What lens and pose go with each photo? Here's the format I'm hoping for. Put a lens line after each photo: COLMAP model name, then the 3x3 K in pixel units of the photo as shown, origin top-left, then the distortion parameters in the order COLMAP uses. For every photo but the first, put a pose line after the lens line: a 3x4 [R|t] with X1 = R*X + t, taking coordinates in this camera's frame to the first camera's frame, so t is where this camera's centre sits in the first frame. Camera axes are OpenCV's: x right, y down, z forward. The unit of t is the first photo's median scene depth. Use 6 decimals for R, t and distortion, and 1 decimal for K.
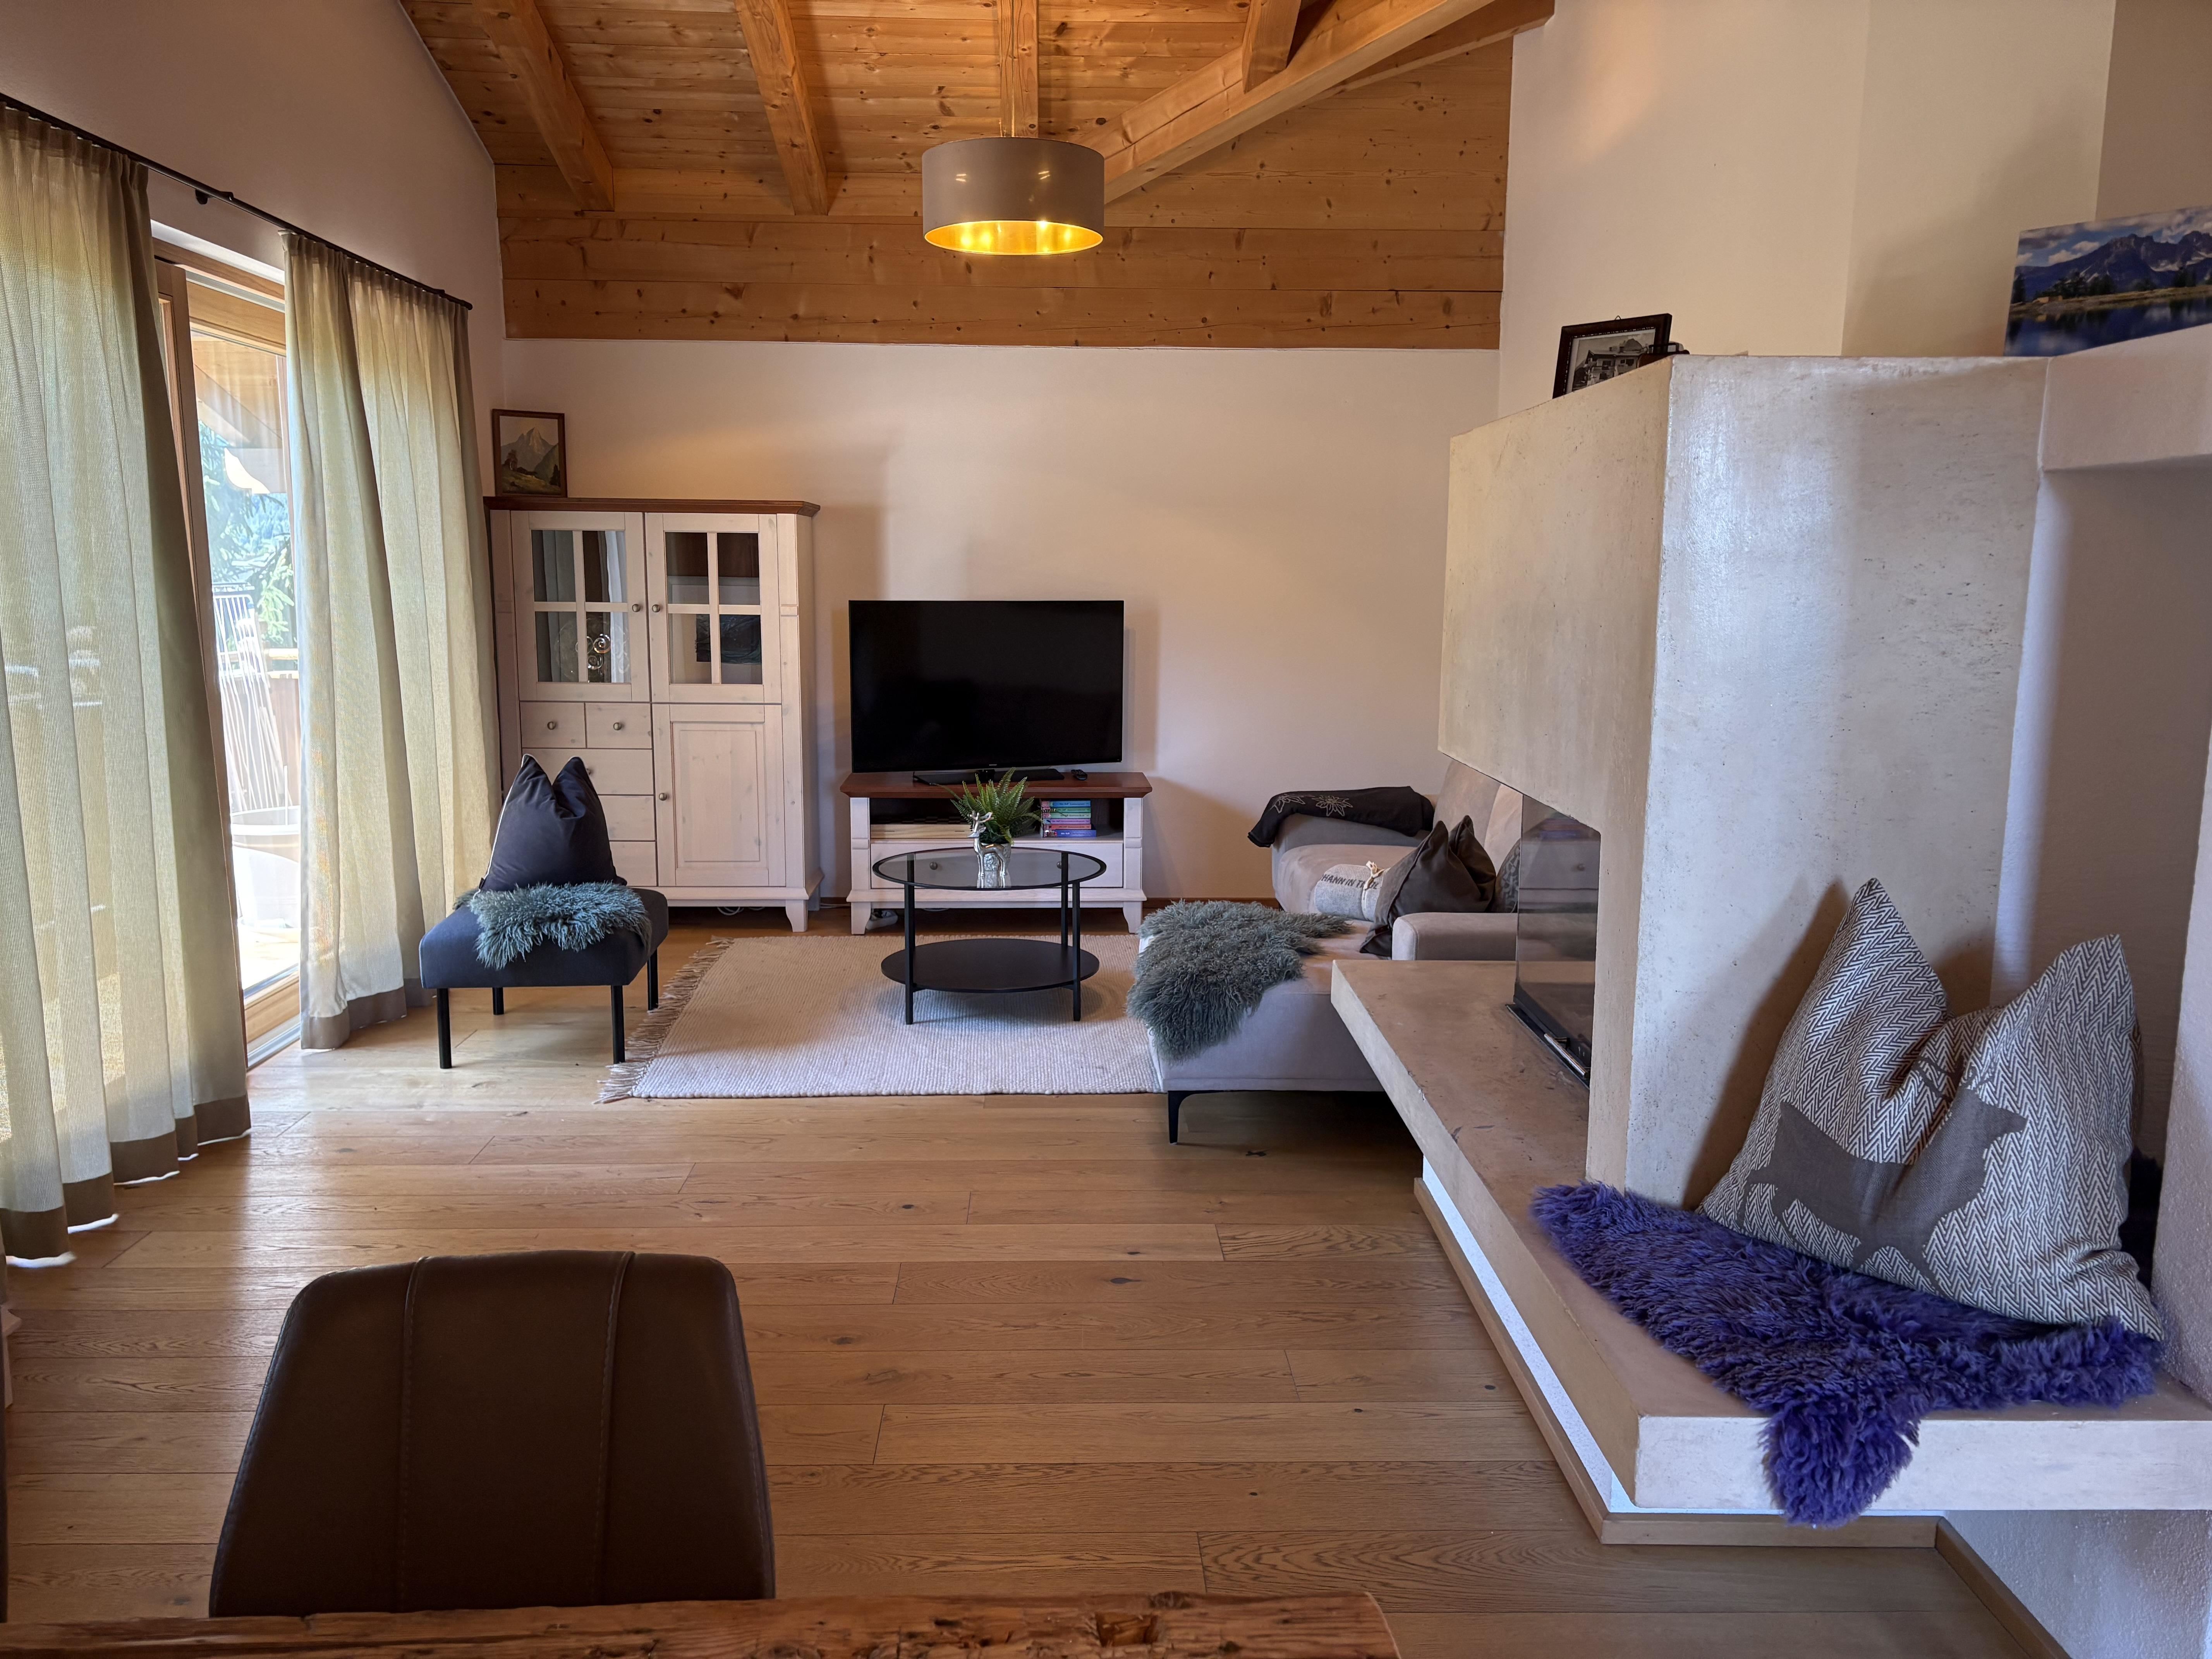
lens RADIAL K [[1676.5, 0, 1106.0], [0, 1676.5, 829.5], [0, 0, 1]] dist [0.051170, -0.042449]
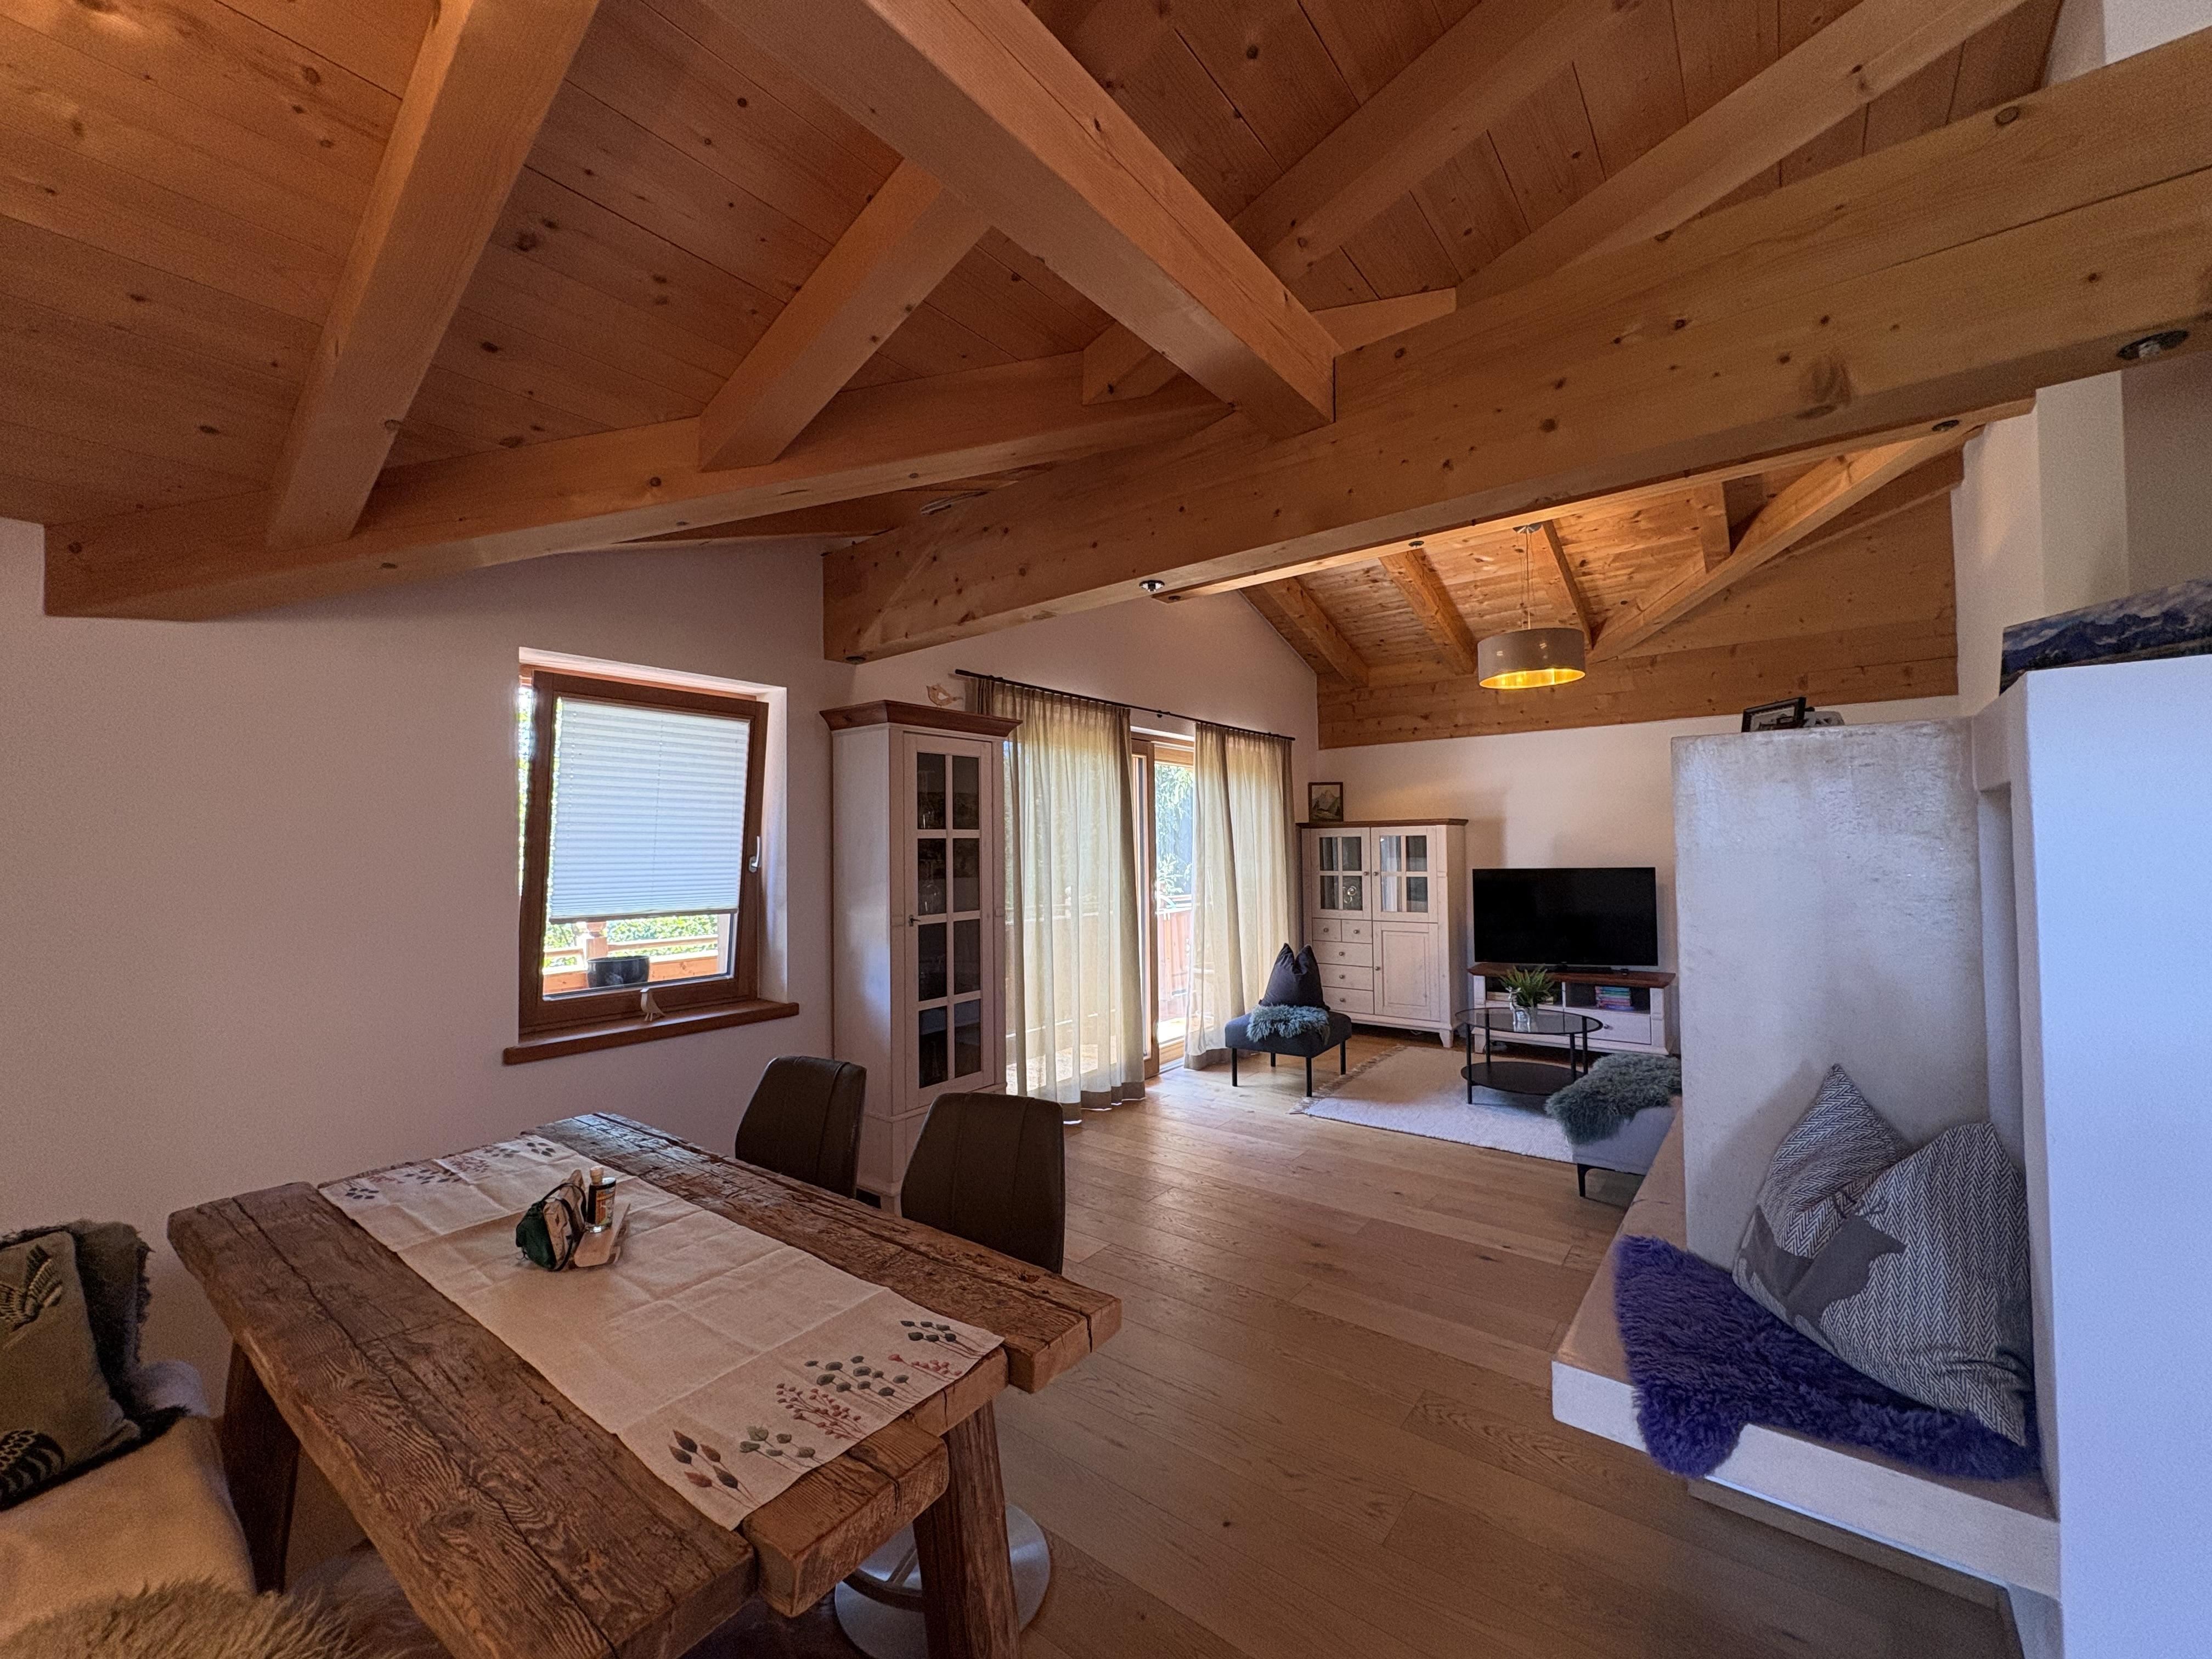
lens RADIAL K [[884.7, 0, 1106.0], [0, 884.7, 829.5], [0, 0, 1]] dist [0.000808, -0.000025]
pose [[0.769878, -0.031633, -0.637407, 0.192006], [-0.080413, 0.986002, -0.146058, -0.003940], [0.633105, 0.163702, 0.756558, -0.014356]]
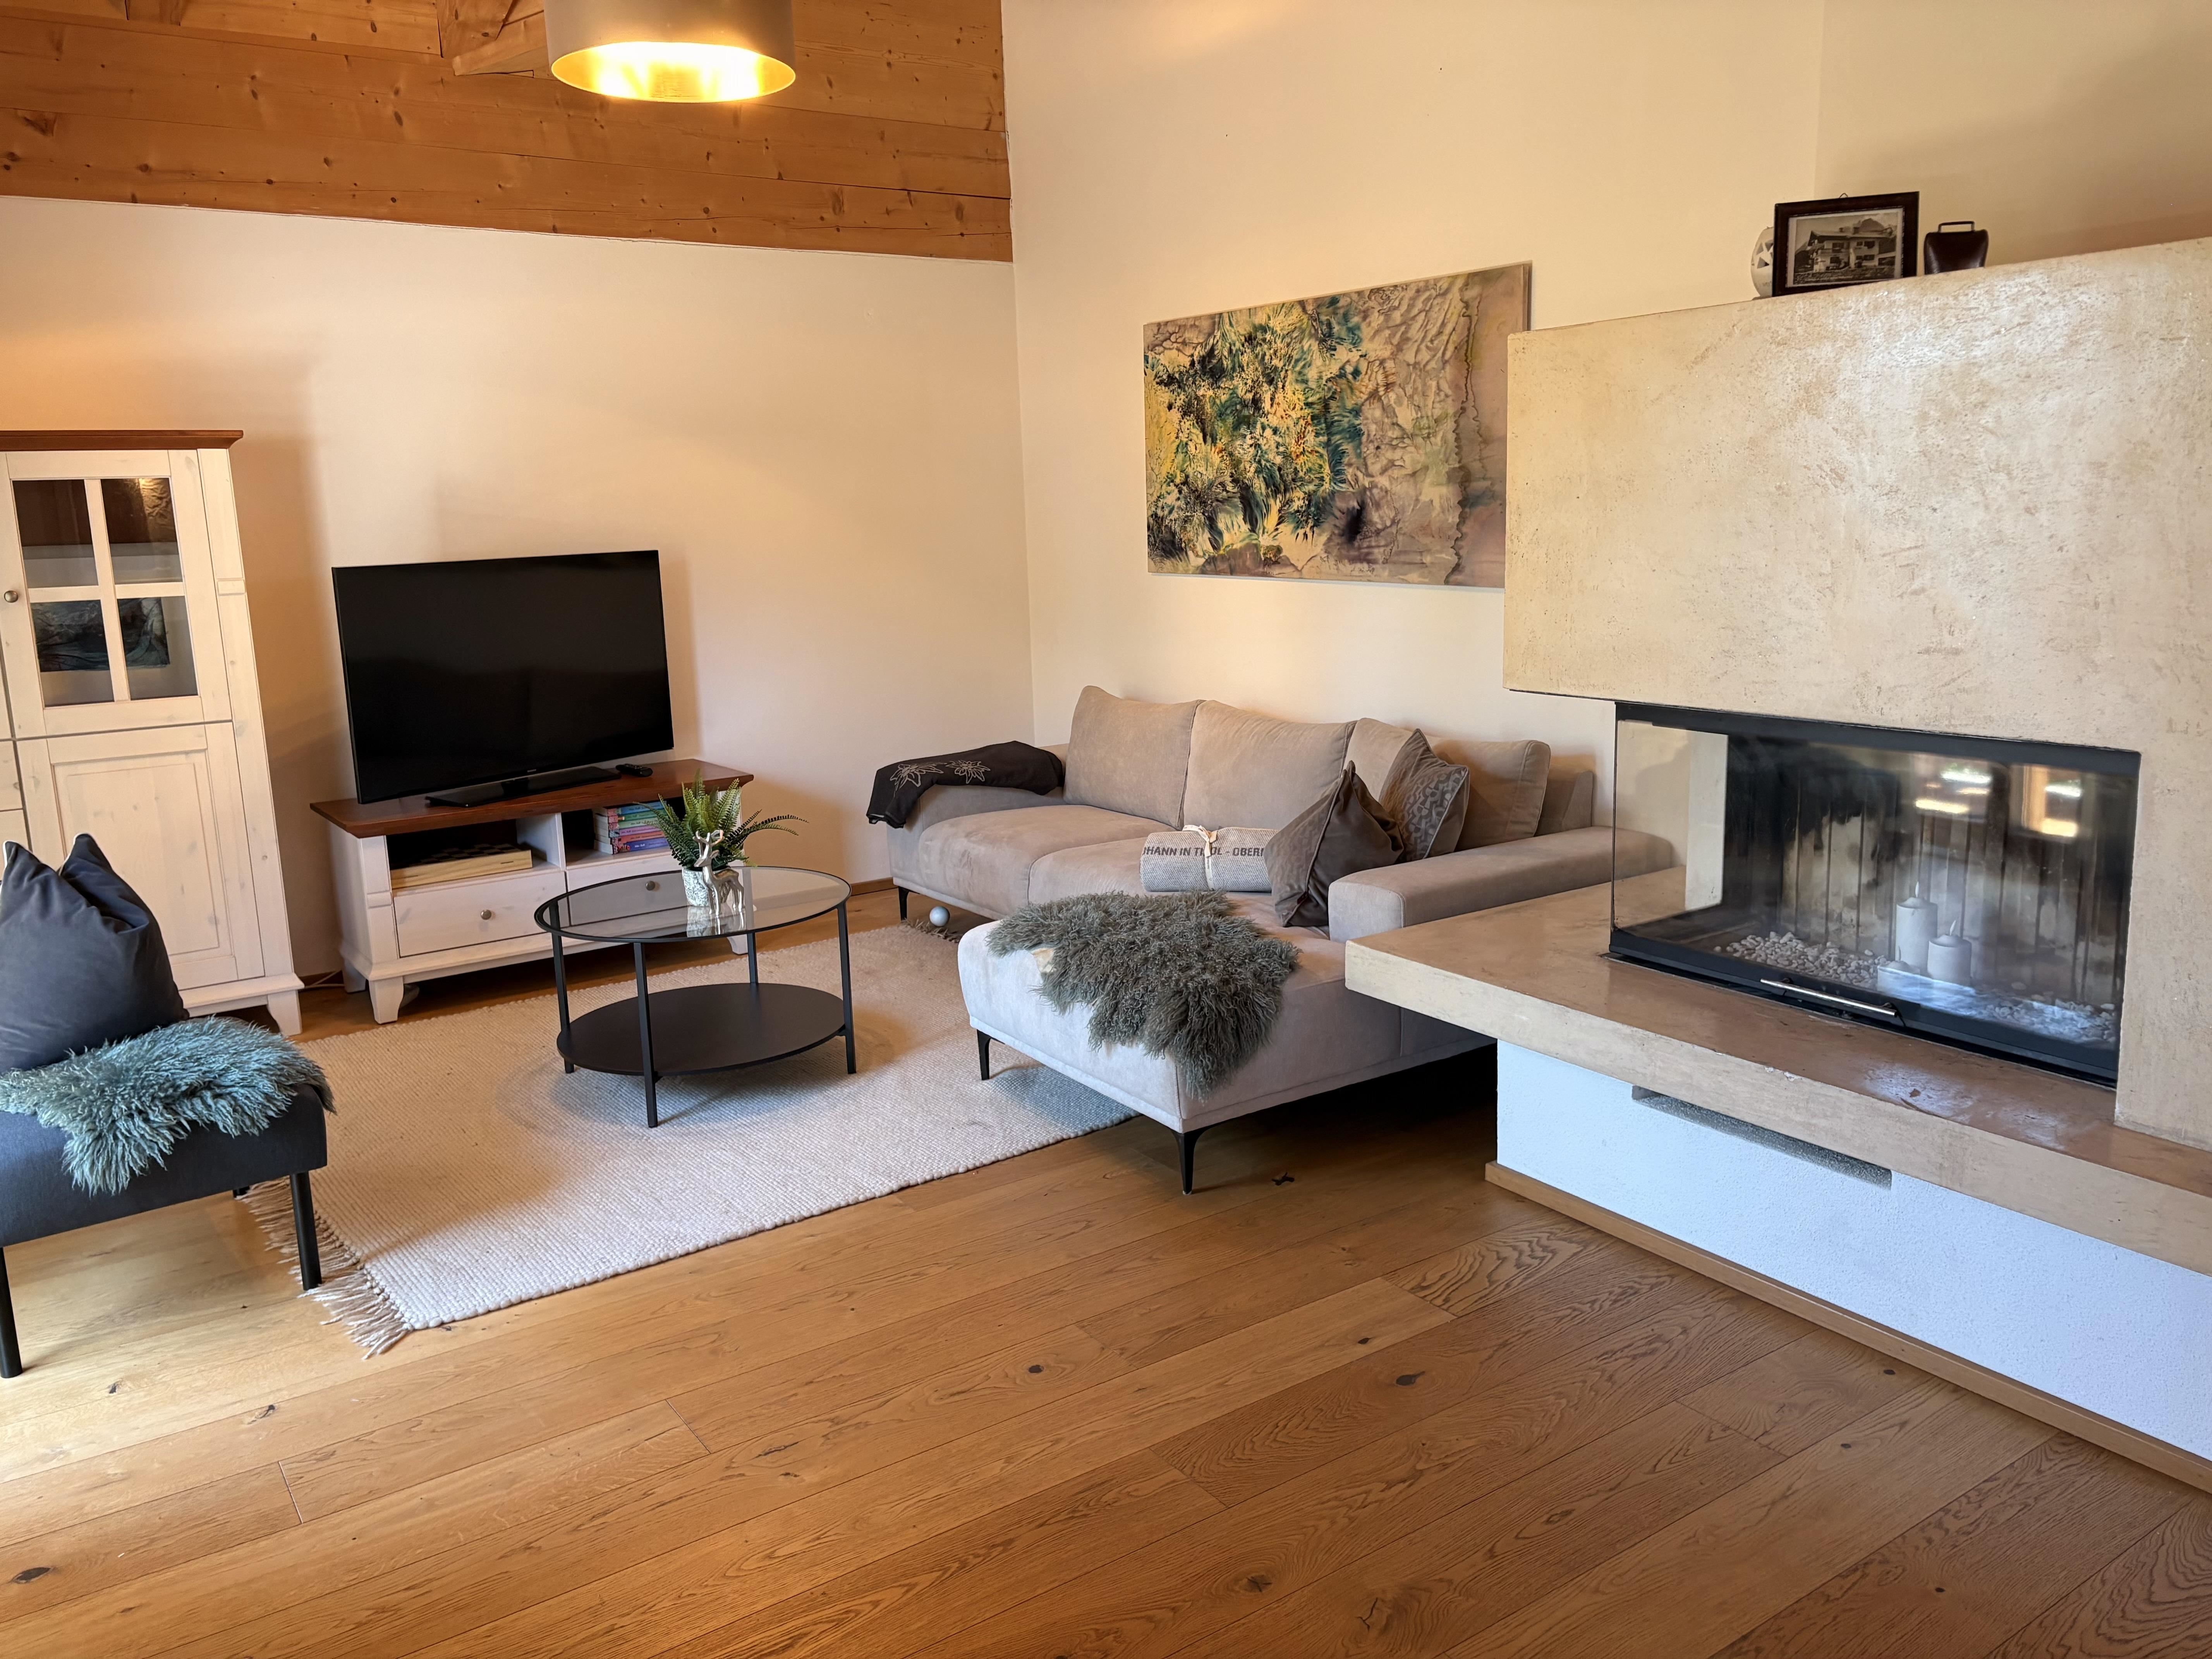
lens RADIAL K [[1679.1, 0, 1104.7], [0, 1679.1, 796.9], [0, 0, 1]] dist [0.060204, -0.036469]
pose [[0.841747, -0.127166, 0.524682, -0.317787], [0.119969, 0.991623, 0.047871, -0.040393], [-0.526374, 0.022650, 0.849951, 0.243541]]
